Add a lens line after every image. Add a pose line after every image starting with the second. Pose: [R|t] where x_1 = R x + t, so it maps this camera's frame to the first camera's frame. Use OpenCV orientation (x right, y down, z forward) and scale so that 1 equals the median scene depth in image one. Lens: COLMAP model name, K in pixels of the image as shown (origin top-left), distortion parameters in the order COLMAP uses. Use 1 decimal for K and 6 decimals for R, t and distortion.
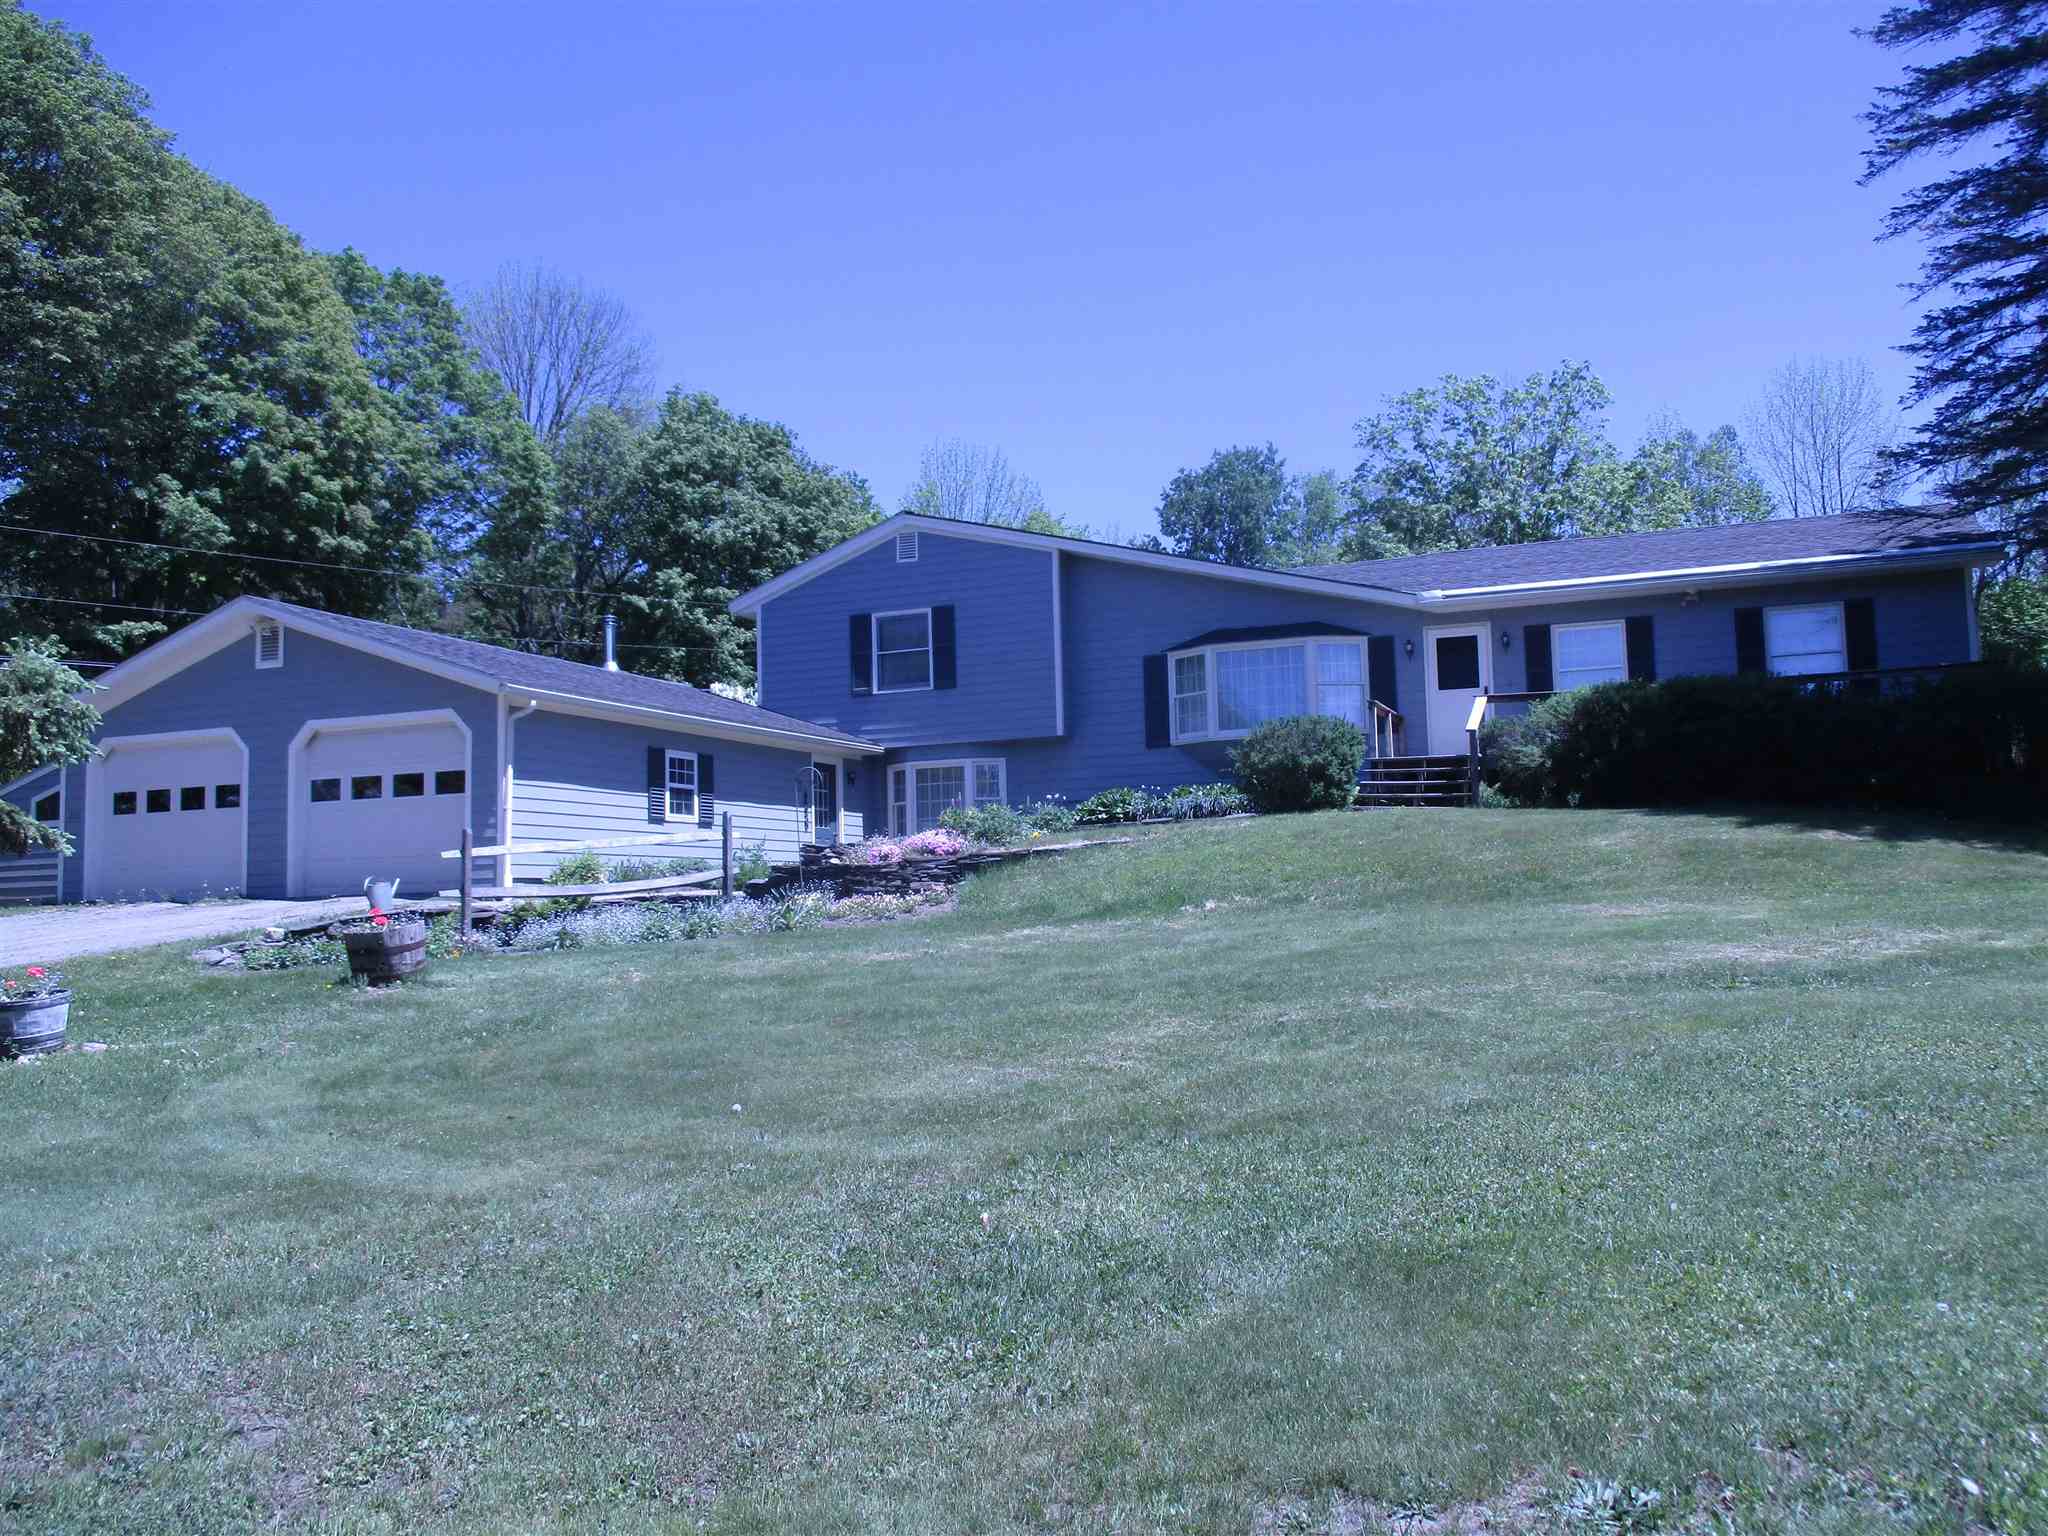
lens RADIAL K [[1713.1, 0, 1084.6], [0, 1713.1, 766.4], [0, 0, 1]] dist [-0.013954, -0.006005]
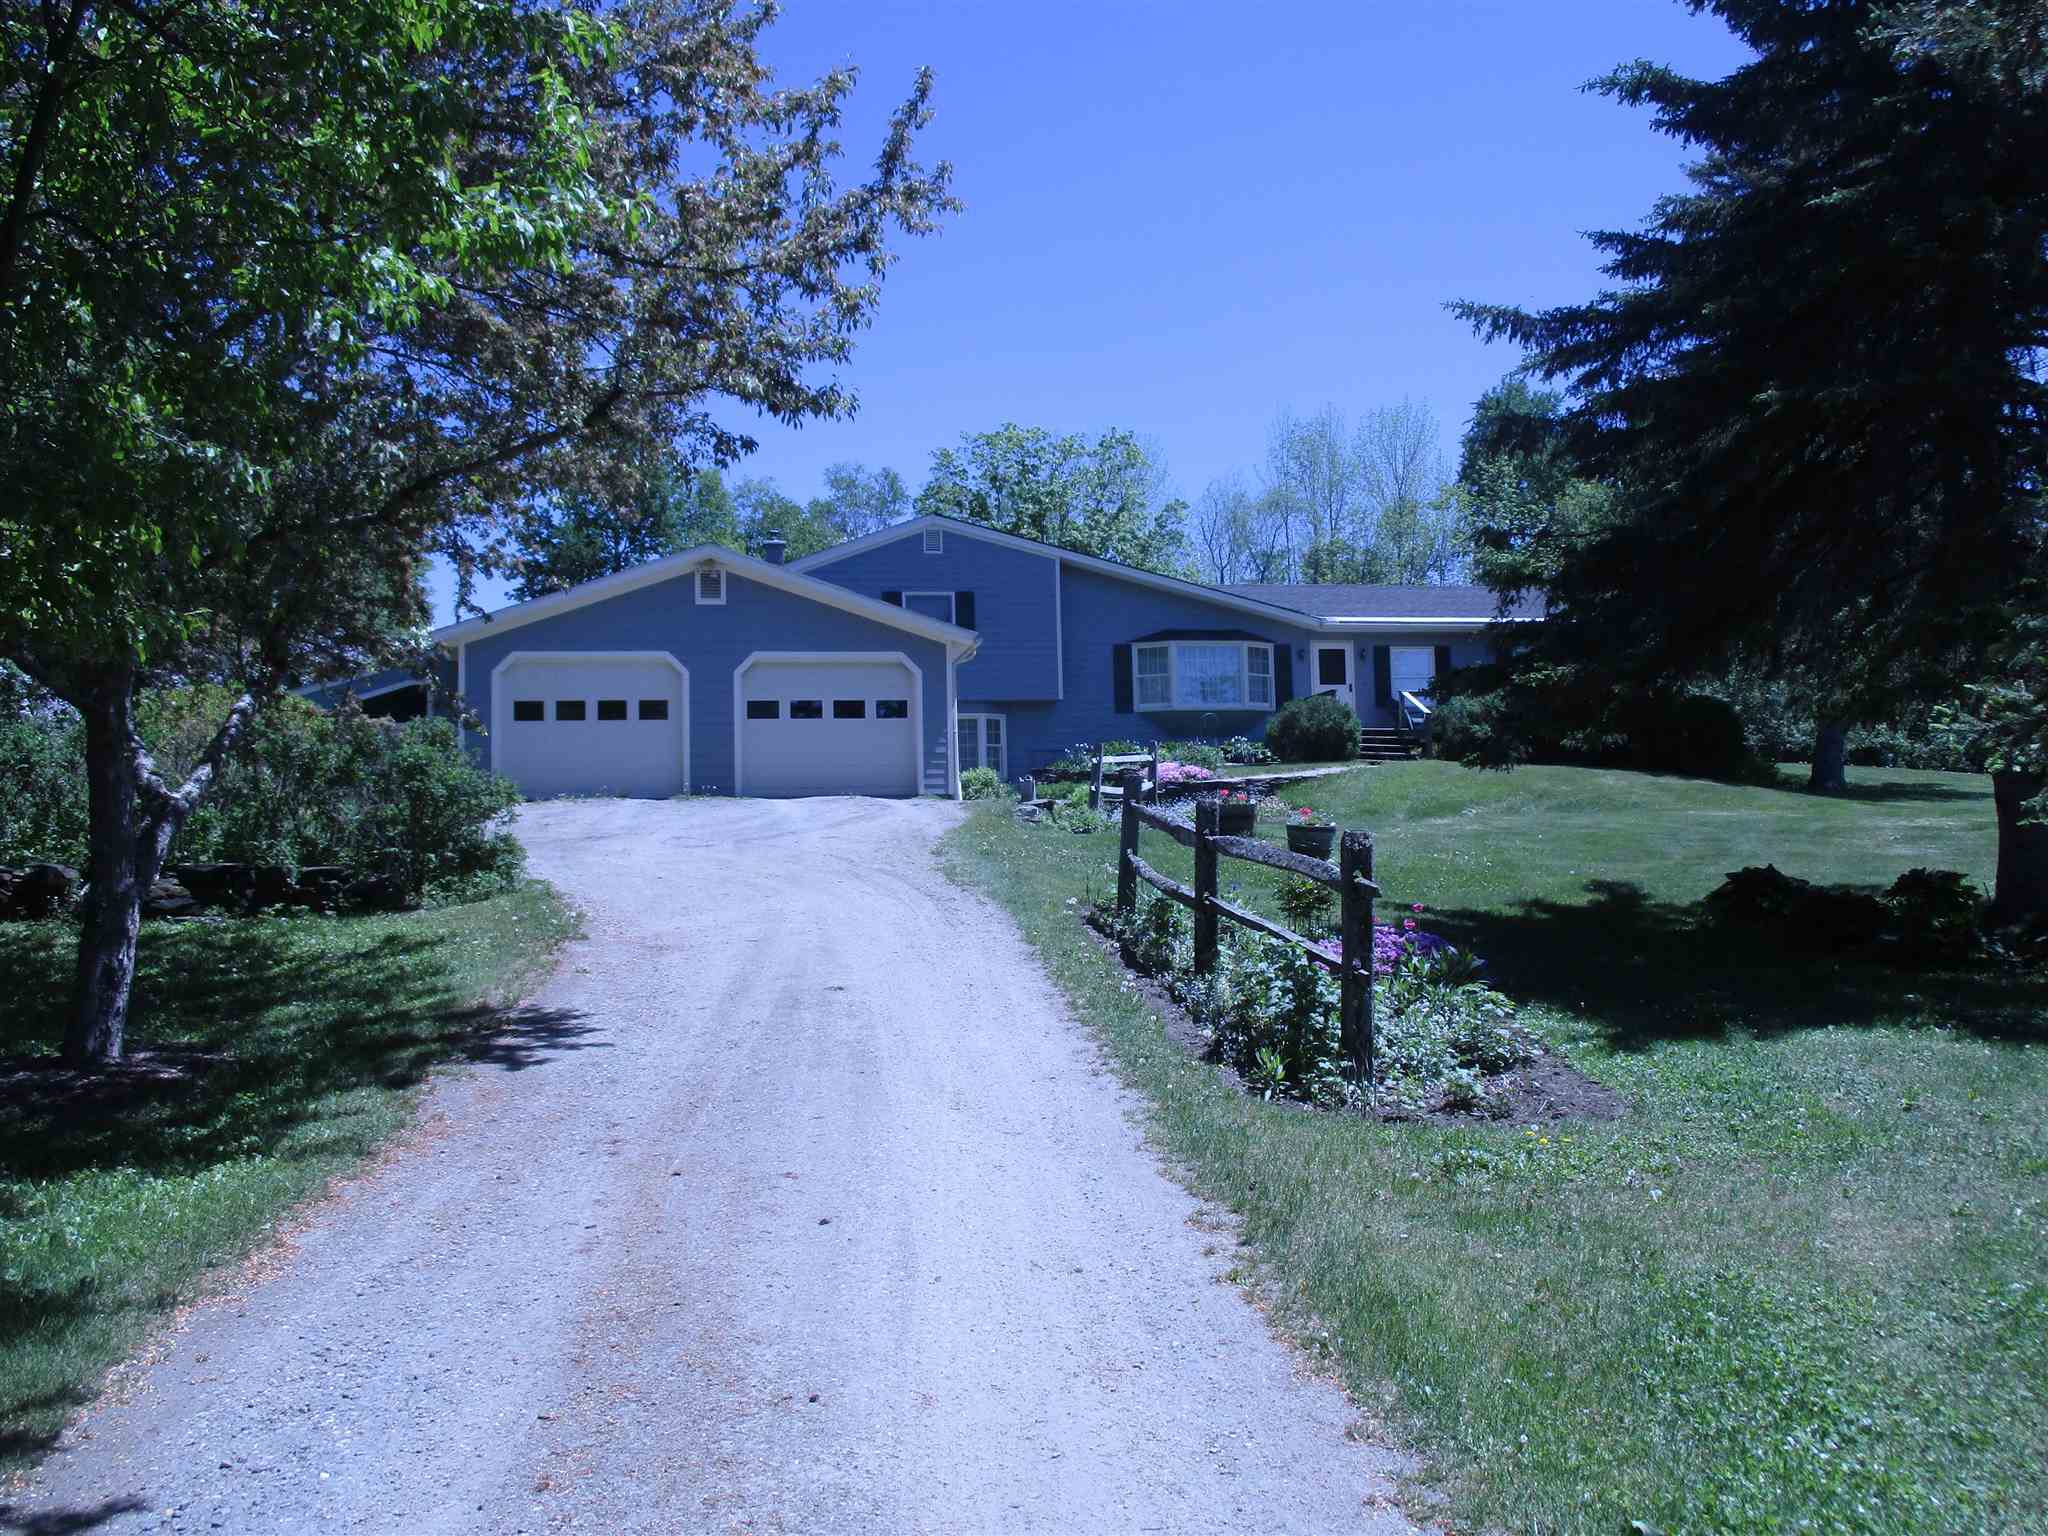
lens RADIAL K [[1713.1, 0, 1084.6], [0, 1713.1, 766.4], [0, 0, 1]] dist [-0.013954, -0.006005]
pose [[0.842008, 0.039298, 0.538031, -0.751894], [-0.042877, 0.999063, -0.005870, 0.042821], [-0.537758, -0.018126, 0.842904, -0.126810]]
